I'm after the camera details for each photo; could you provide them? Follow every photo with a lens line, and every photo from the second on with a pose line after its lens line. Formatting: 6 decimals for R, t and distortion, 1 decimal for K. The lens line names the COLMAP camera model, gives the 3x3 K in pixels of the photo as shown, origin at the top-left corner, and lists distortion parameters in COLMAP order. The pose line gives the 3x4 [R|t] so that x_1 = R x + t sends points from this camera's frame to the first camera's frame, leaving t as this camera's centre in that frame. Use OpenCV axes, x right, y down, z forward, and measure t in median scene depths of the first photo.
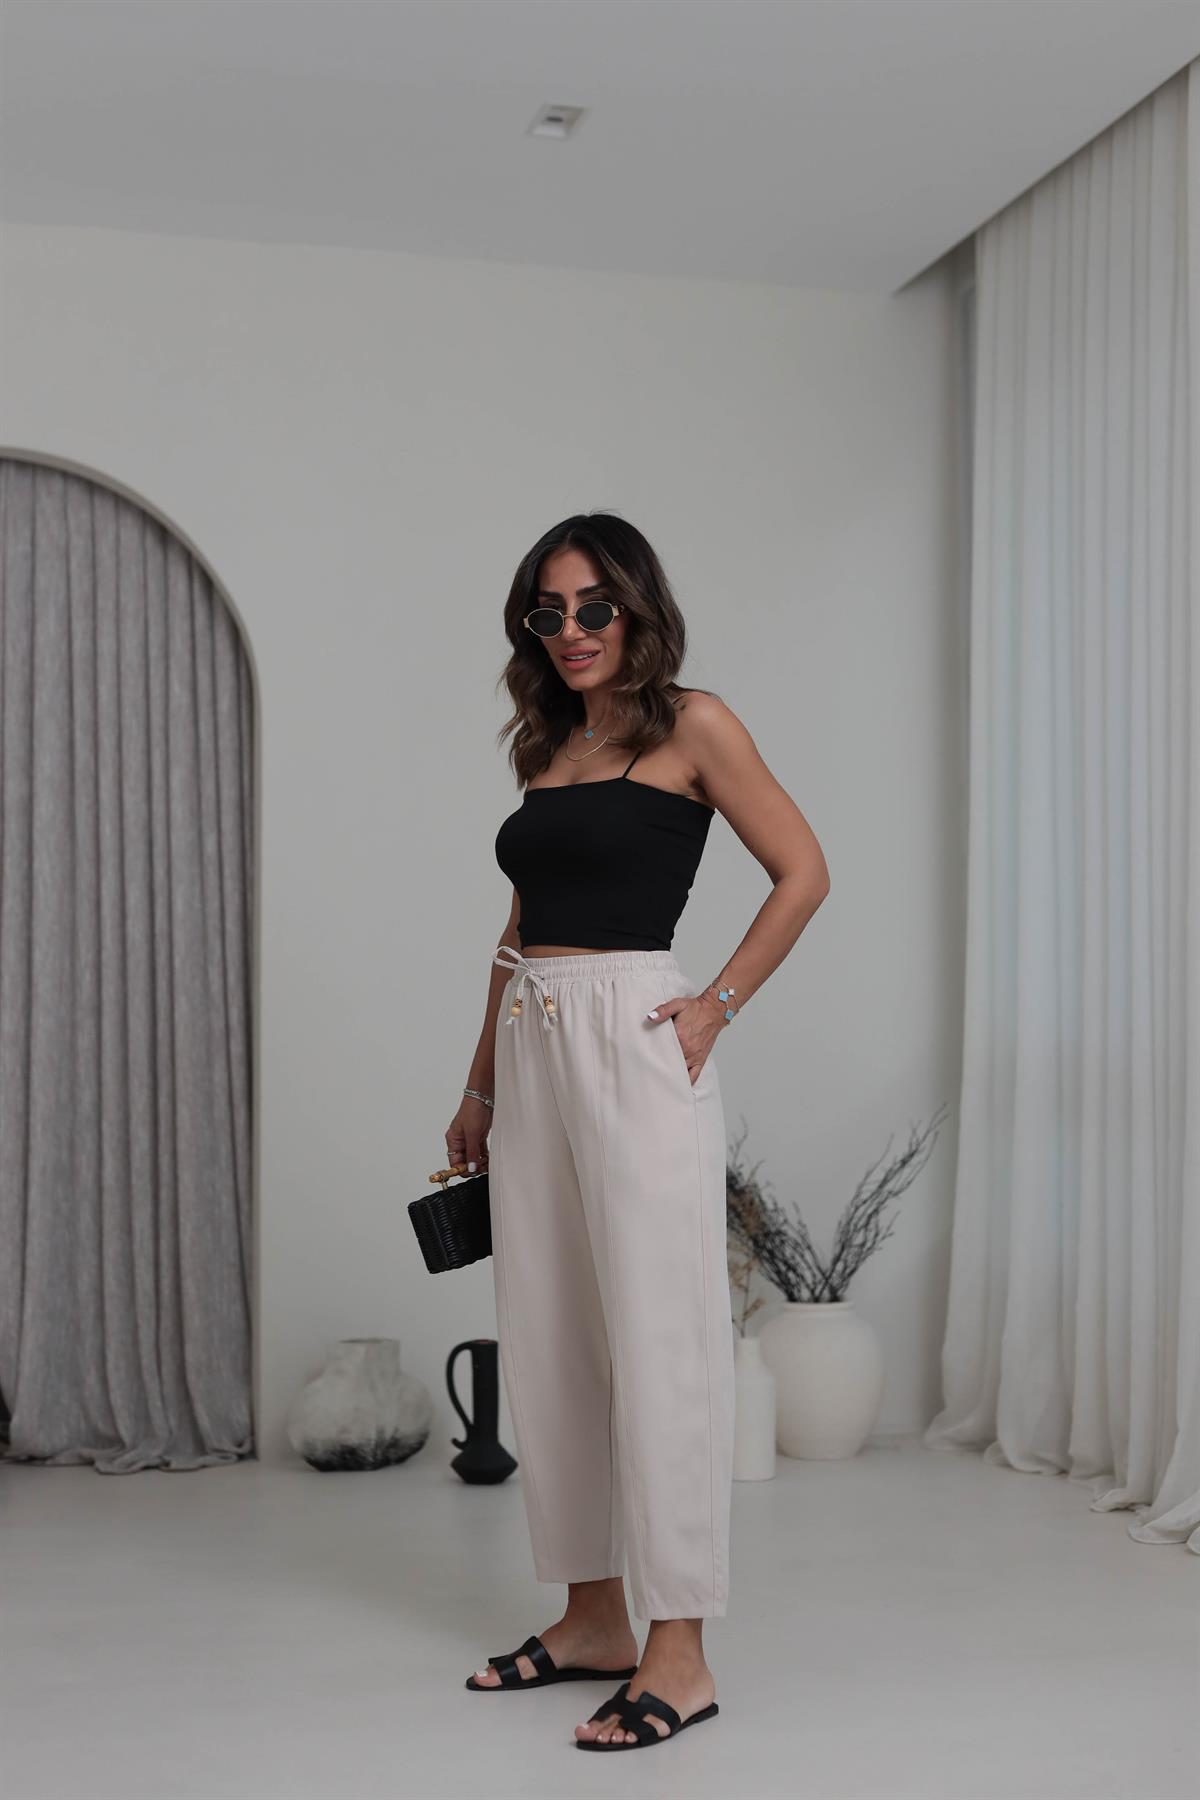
lens RADIAL K [[2534.7, 0, 600.0], [0, 2534.7, 900.0], [0, 0, 1]] dist [0.043110, -0.001895]
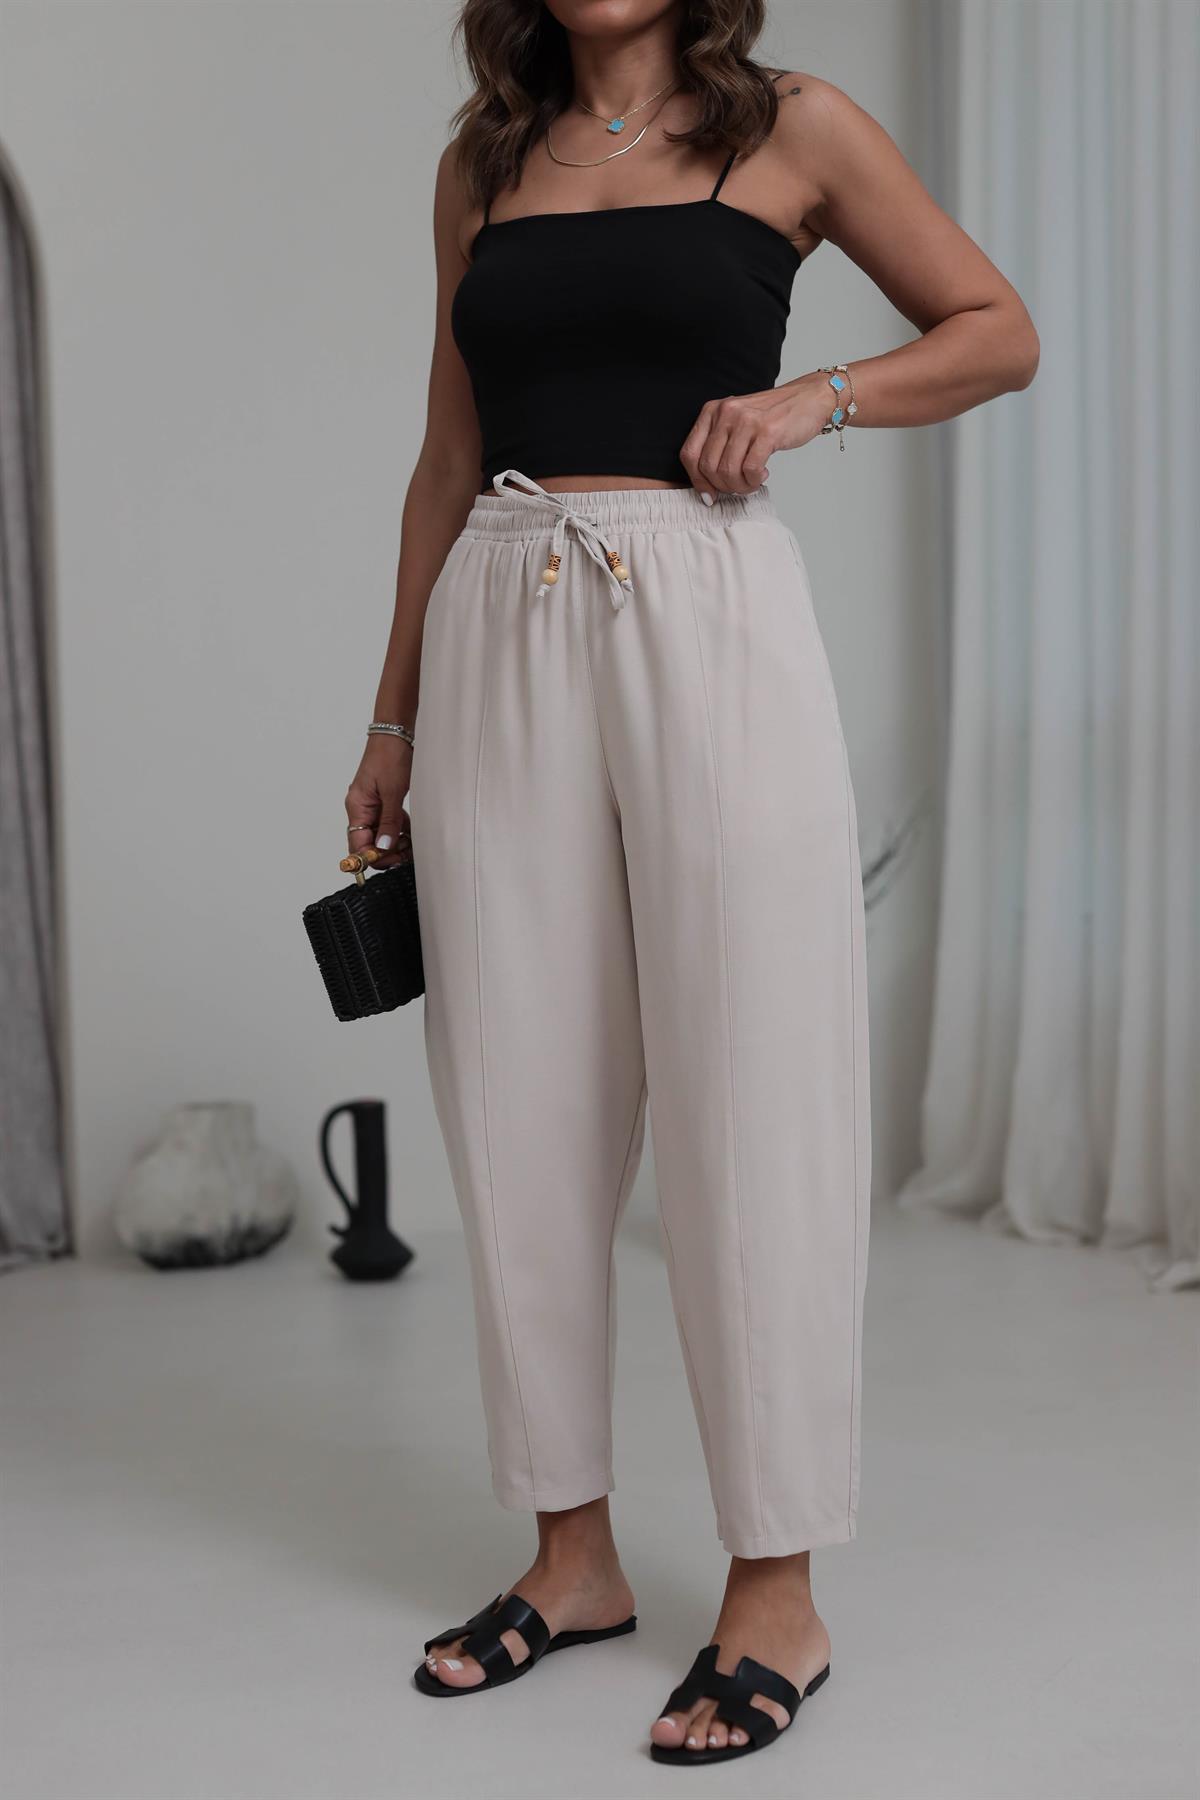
lens RADIAL K [[2504.5, 0, 600.0], [0, 2504.5, 900.0], [0, 0, 1]] dist [0.037781, -0.027517]
pose [[0.996220, -0.021709, 0.084105, -0.035704], [0.013594, 0.995299, 0.095888, 0.037119], [-0.085791, -0.094382, 0.991833, 0.223200]]
